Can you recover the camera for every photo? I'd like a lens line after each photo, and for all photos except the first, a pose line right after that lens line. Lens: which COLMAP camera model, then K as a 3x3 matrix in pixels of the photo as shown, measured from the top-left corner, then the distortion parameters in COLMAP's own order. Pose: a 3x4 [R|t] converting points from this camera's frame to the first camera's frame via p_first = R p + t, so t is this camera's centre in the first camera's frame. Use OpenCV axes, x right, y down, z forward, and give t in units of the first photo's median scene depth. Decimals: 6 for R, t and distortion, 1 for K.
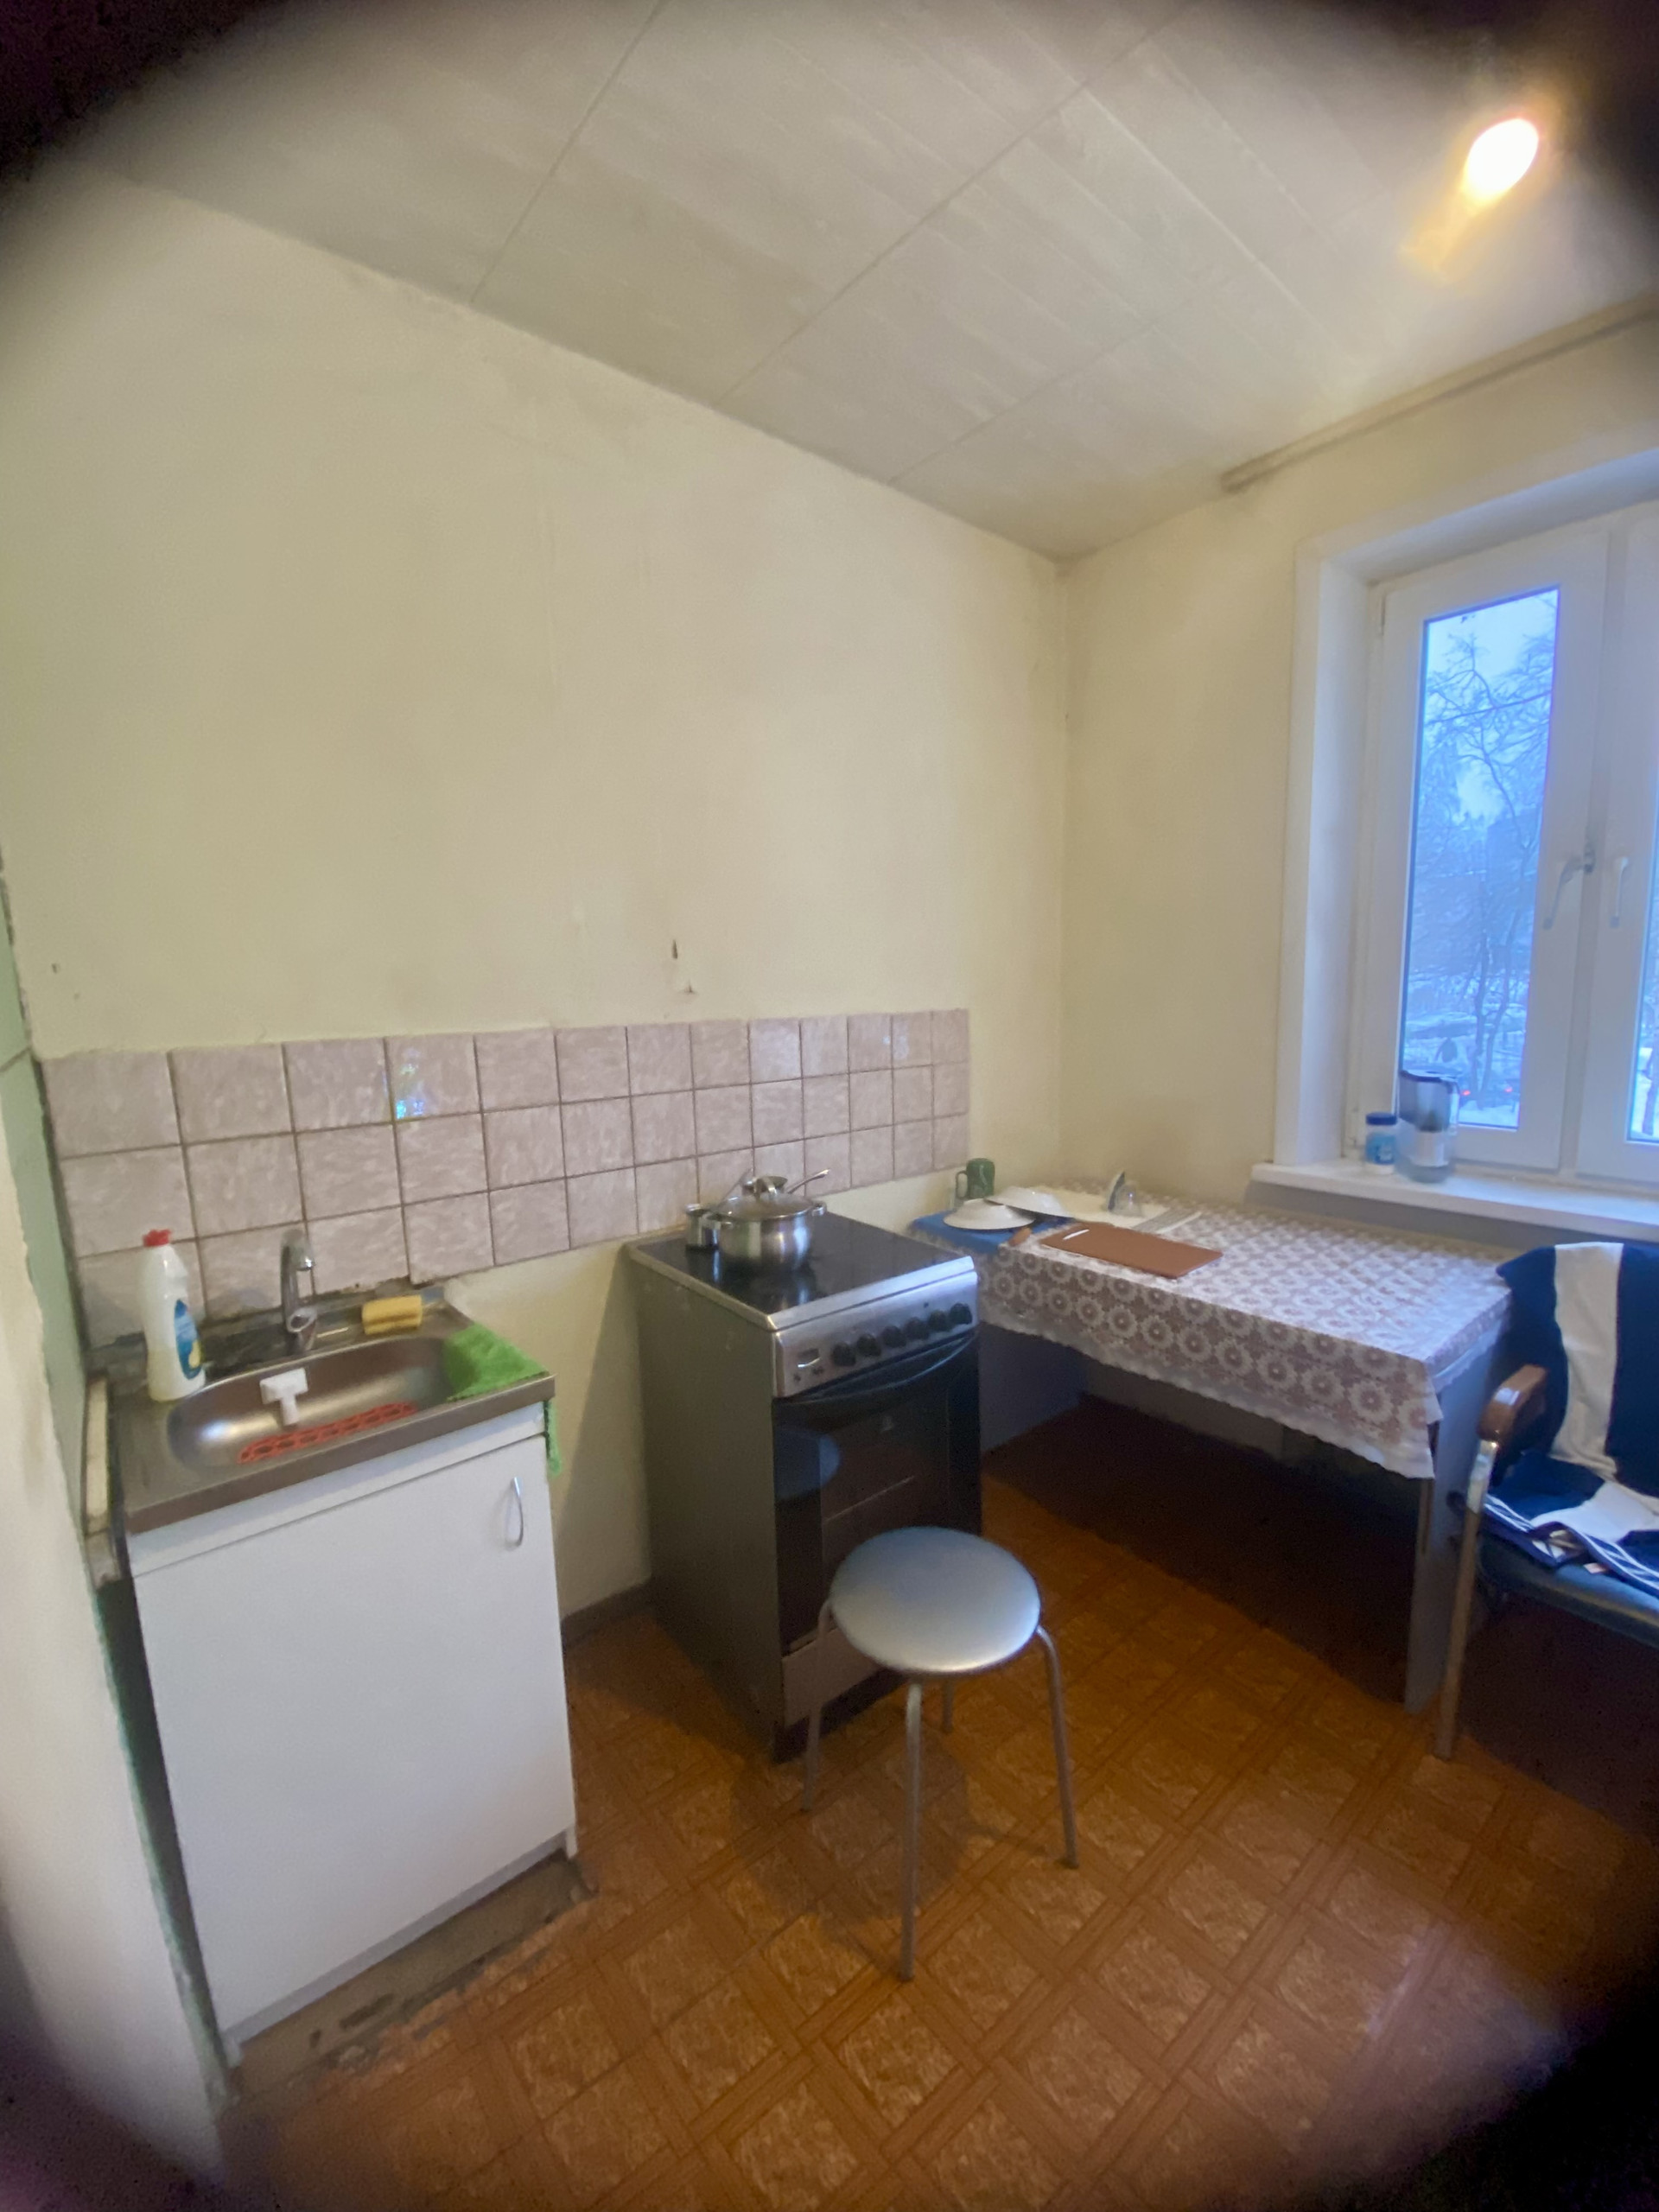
lens RADIAL K [[877.8, 0, 832.1], [0, 877.8, 1109.9], [0, 0, 1]] dist [0.028066, -0.020475]
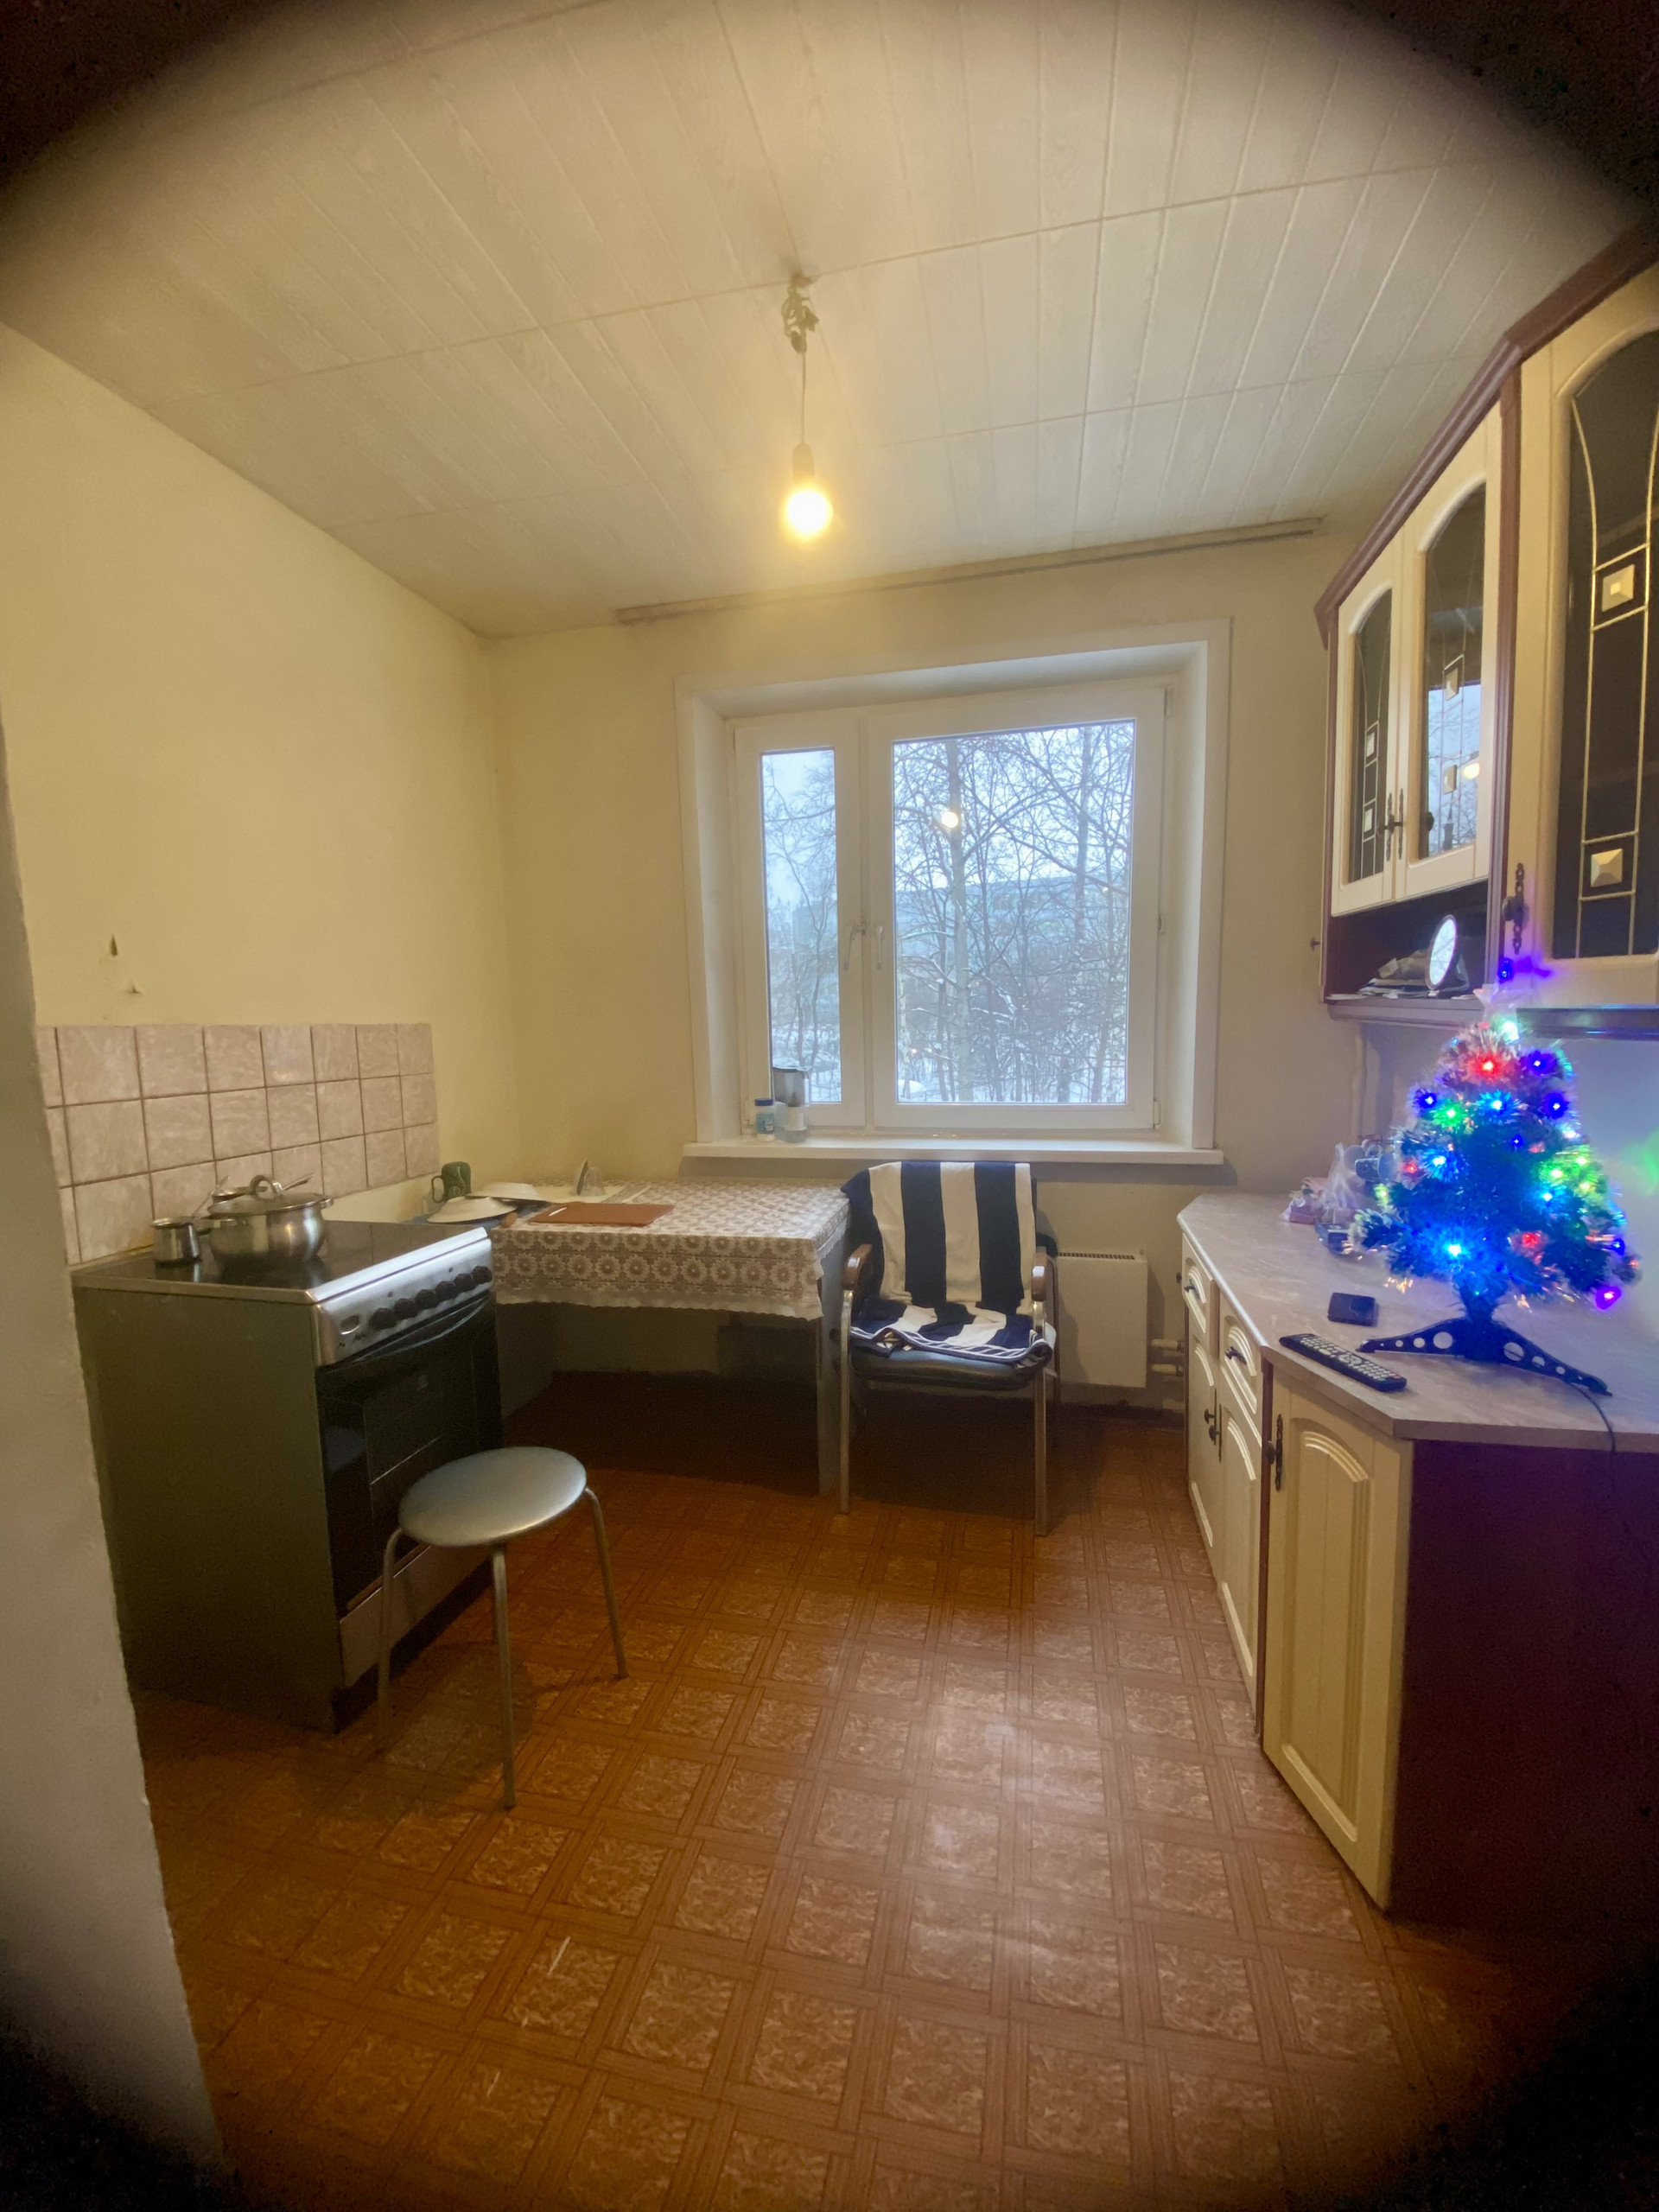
lens RADIAL K [[877.8, 0, 832.1], [0, 877.8, 1109.9], [0, 0, 1]] dist [0.028066, -0.020475]
pose [[0.788175, -0.057826, 0.612729, -0.163937], [0.093403, 0.995283, -0.026218, 0.083786], [-0.608323, 0.077895, 0.789858, -0.175952]]
